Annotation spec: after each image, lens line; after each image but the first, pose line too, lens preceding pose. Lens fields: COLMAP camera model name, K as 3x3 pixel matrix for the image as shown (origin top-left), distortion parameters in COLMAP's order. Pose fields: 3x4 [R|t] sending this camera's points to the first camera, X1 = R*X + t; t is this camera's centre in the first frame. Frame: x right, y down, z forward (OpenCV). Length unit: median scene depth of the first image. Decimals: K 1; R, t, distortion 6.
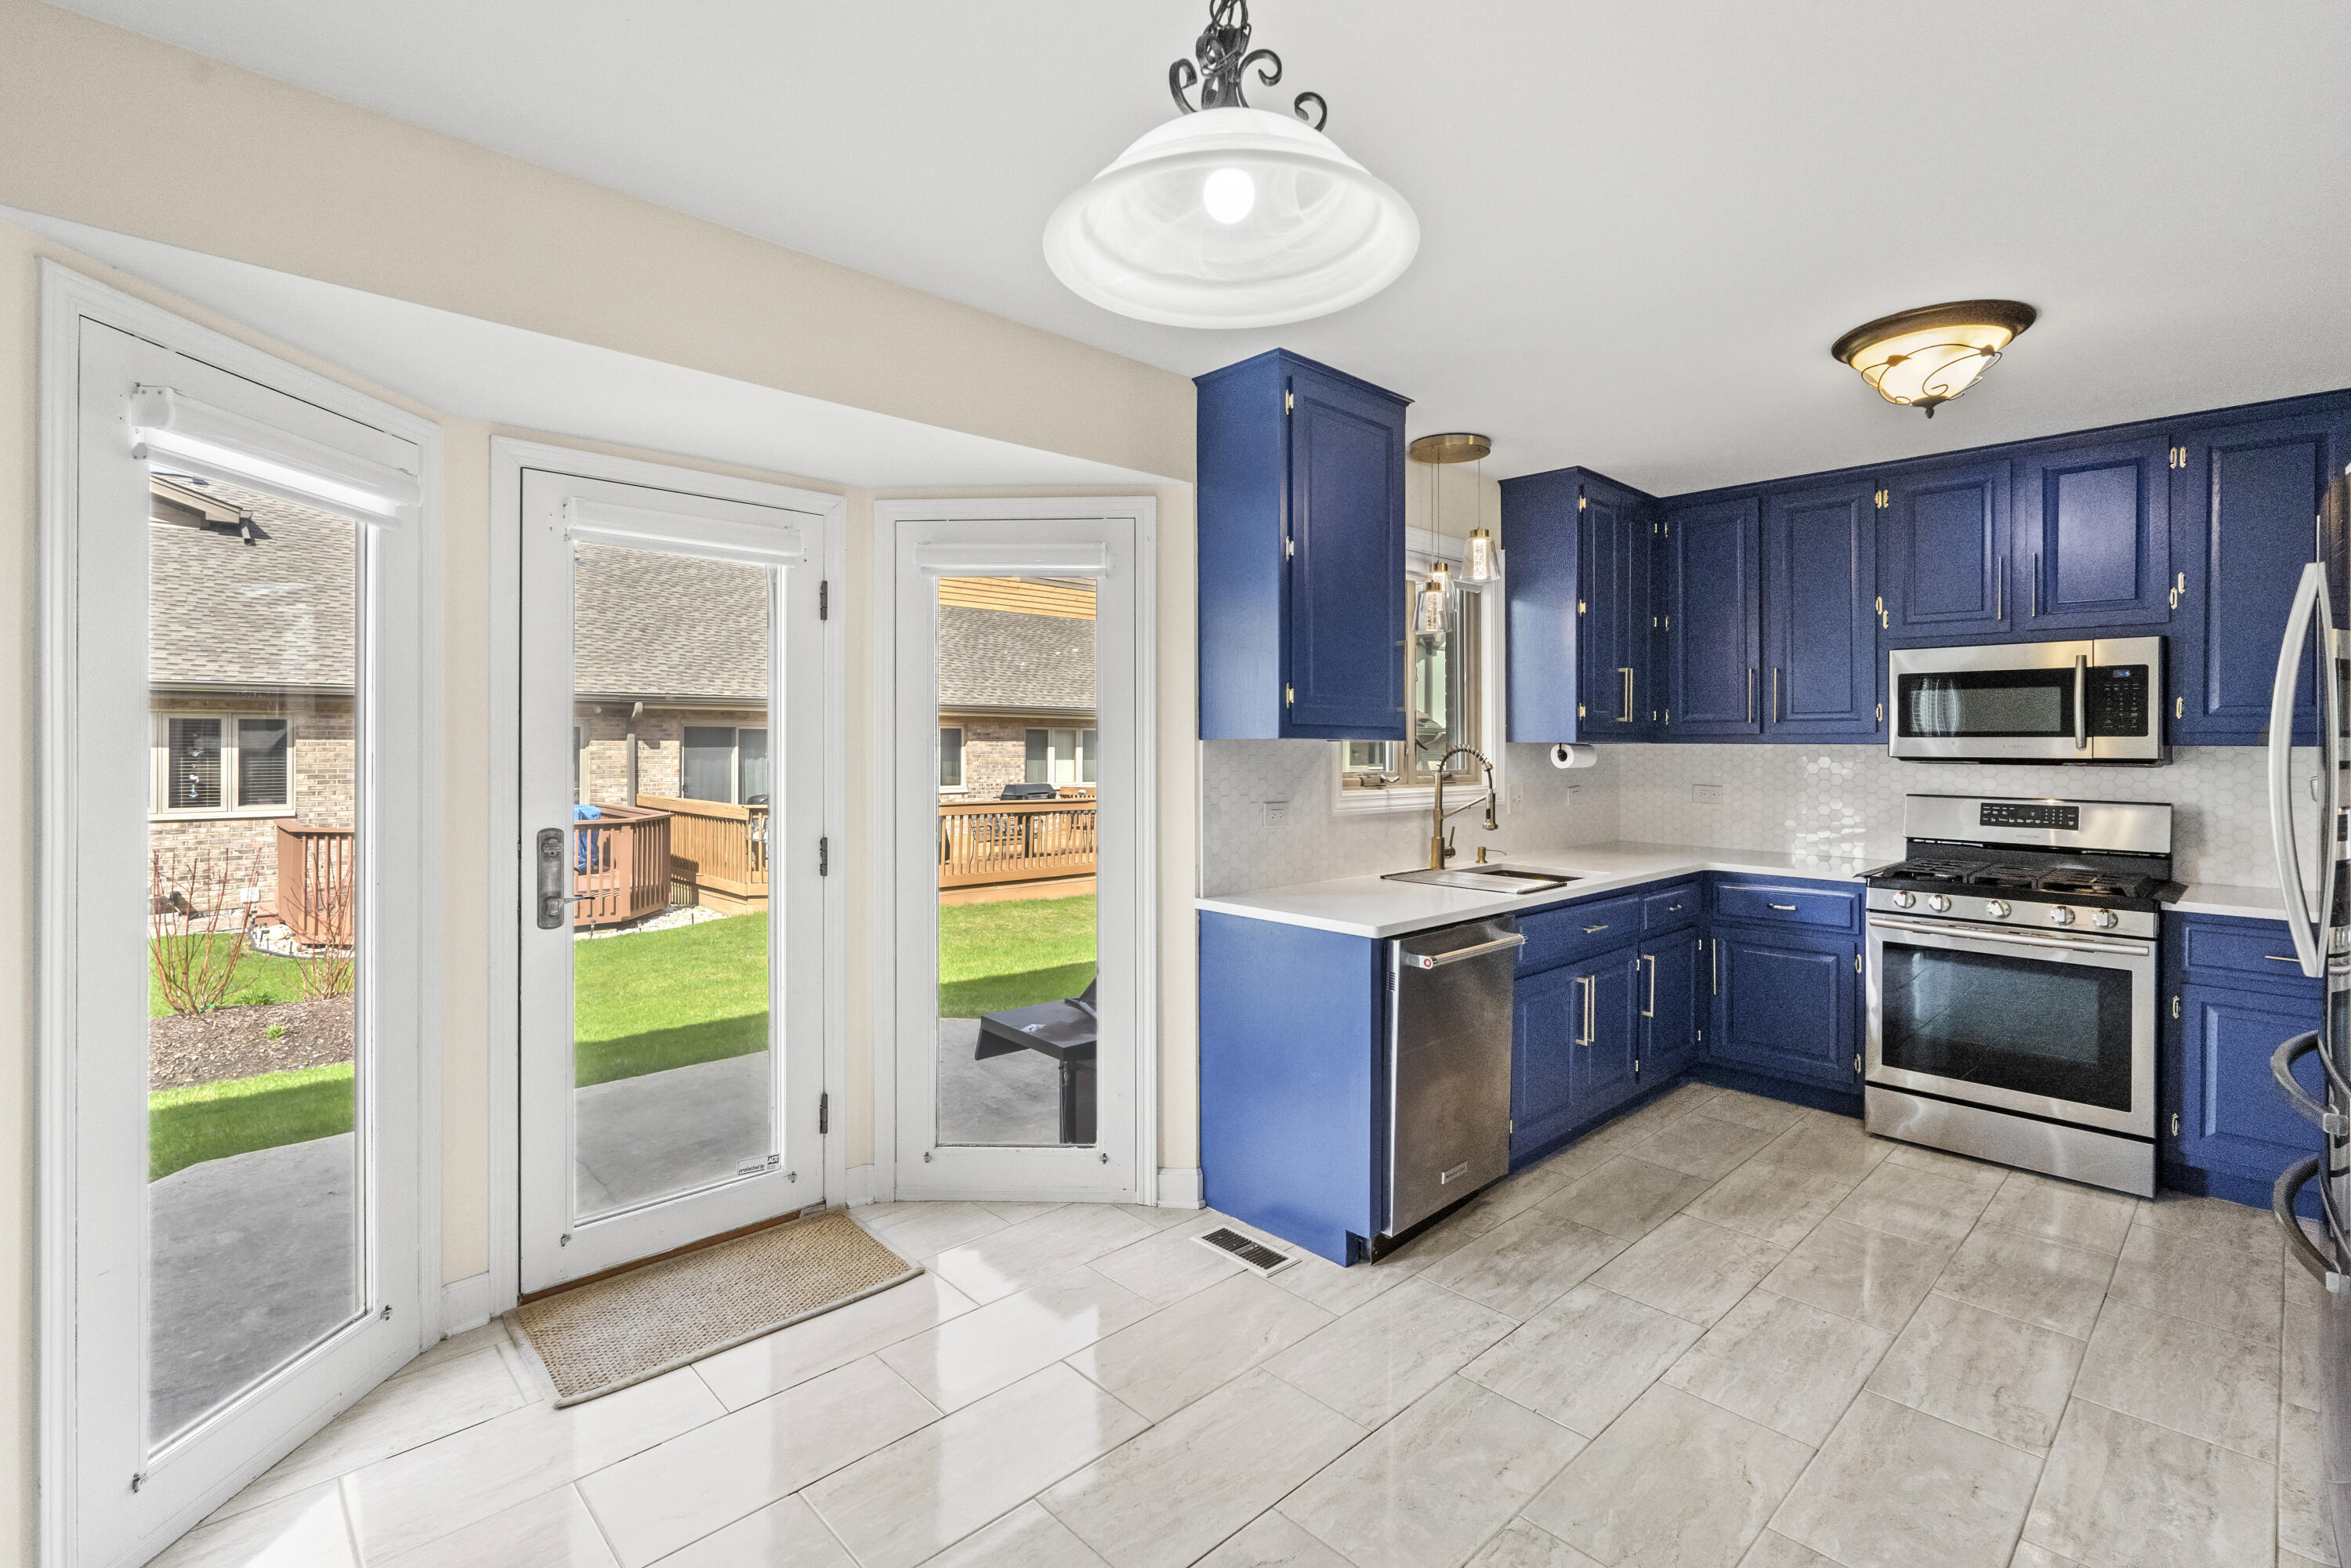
lens RADIAL K [[1071.0, 0, 1175.6], [0, 1071.0, 769.3], [0, 0, 1]] dist [-0.000706, 0.000076]
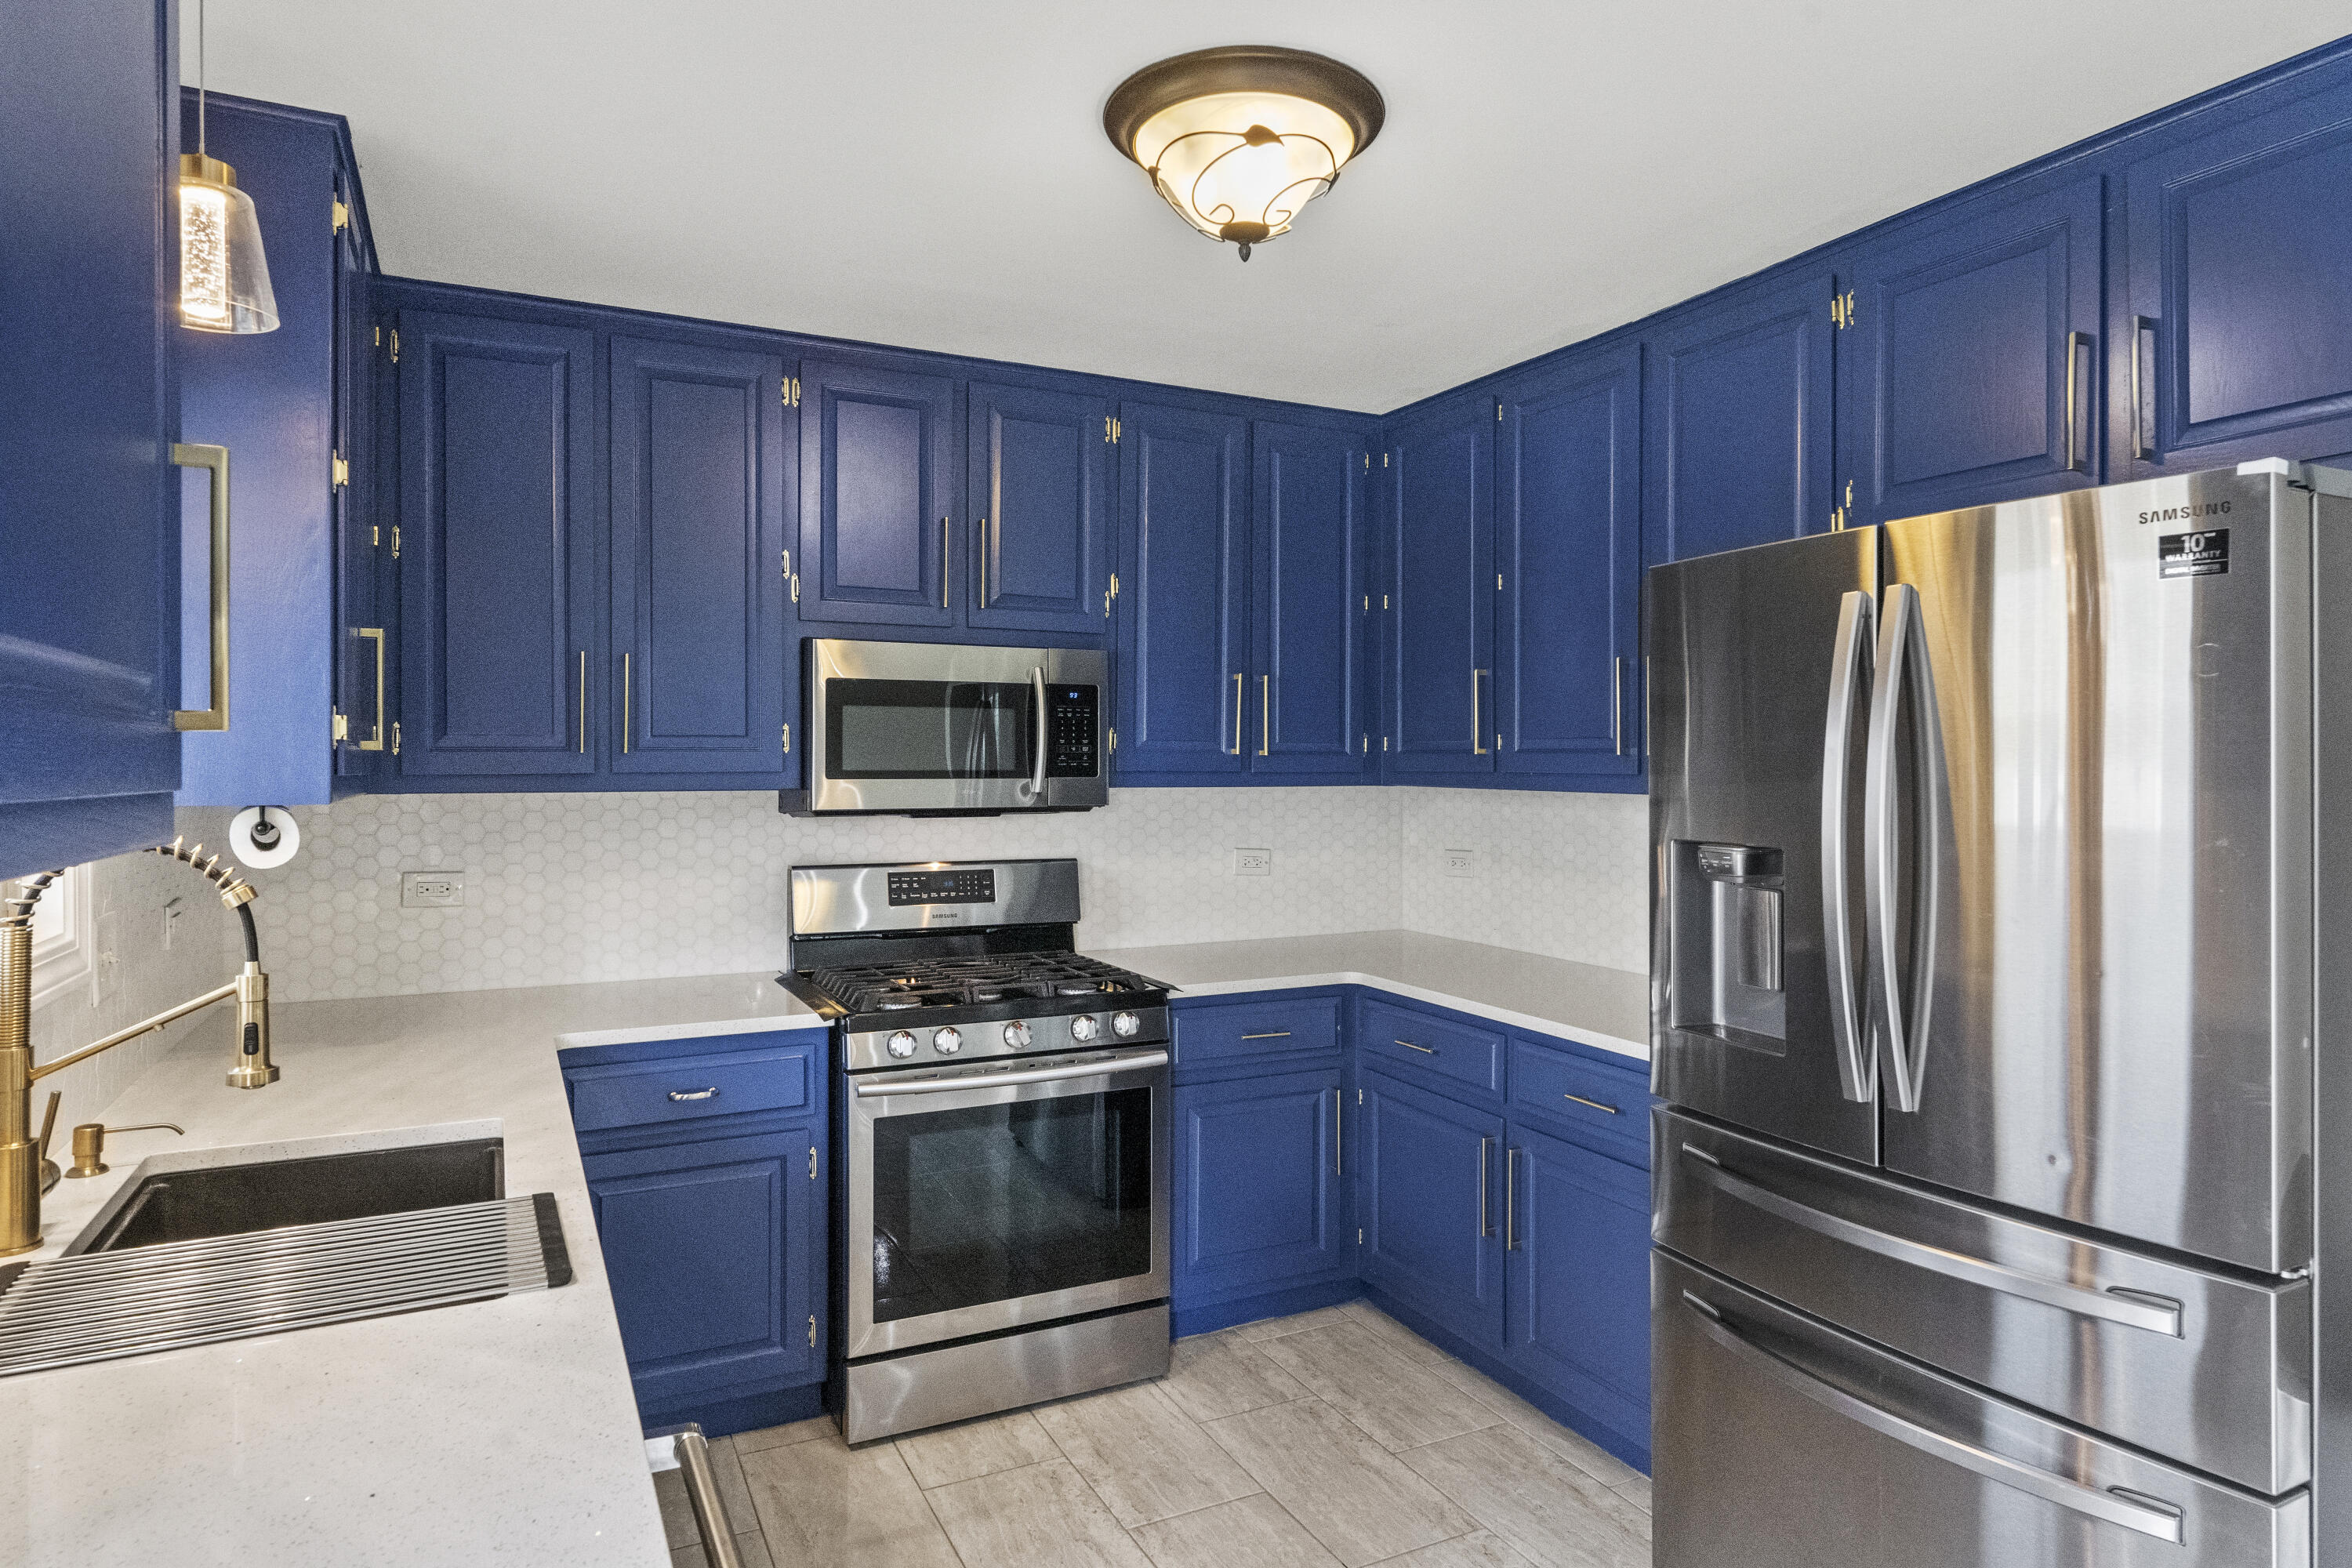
lens RADIAL K [[1351.4, 0, 1172.9], [0, 1351.4, 761.0], [0, 0, 1]] dist [0.002508, 0.000378]
pose [[0.294808, -0.005026, 0.955543, -0.018924], [0.024030, 0.999709, -0.002156, -0.035397], [-0.955254, 0.023597, 0.294843, 0.596220]]
